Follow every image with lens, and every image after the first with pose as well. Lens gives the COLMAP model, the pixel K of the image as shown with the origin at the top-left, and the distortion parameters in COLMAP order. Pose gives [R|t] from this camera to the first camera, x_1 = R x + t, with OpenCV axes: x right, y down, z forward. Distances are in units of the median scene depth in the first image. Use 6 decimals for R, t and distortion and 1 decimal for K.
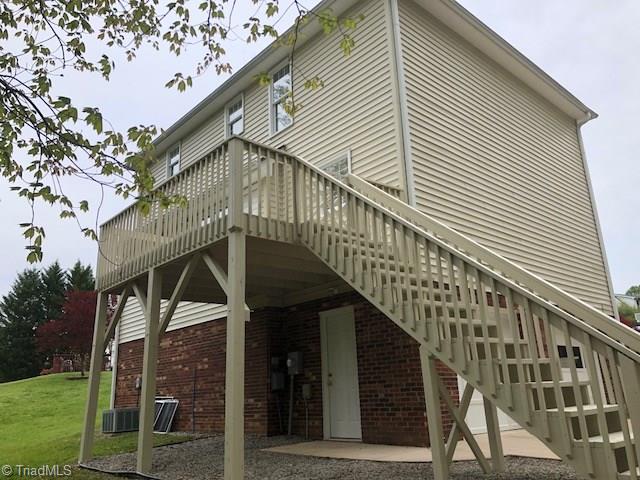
lens RADIAL K [[528.8, 0, 323.8], [0, 528.8, 238.9], [0, 0, 1]] dist [0.072840, -0.014610]
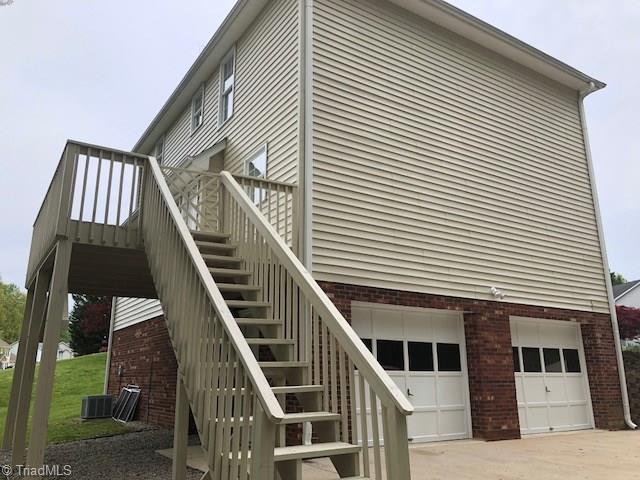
lens RADIAL K [[528.8, 0, 323.8], [0, 528.8, 238.9], [0, 0, 1]] dist [0.072840, -0.014610]
pose [[0.987767, -0.010978, -0.155552, 0.230542], [0.017291, 0.999078, 0.039289, -0.022683], [0.154977, -0.041498, 0.987046, 0.046825]]
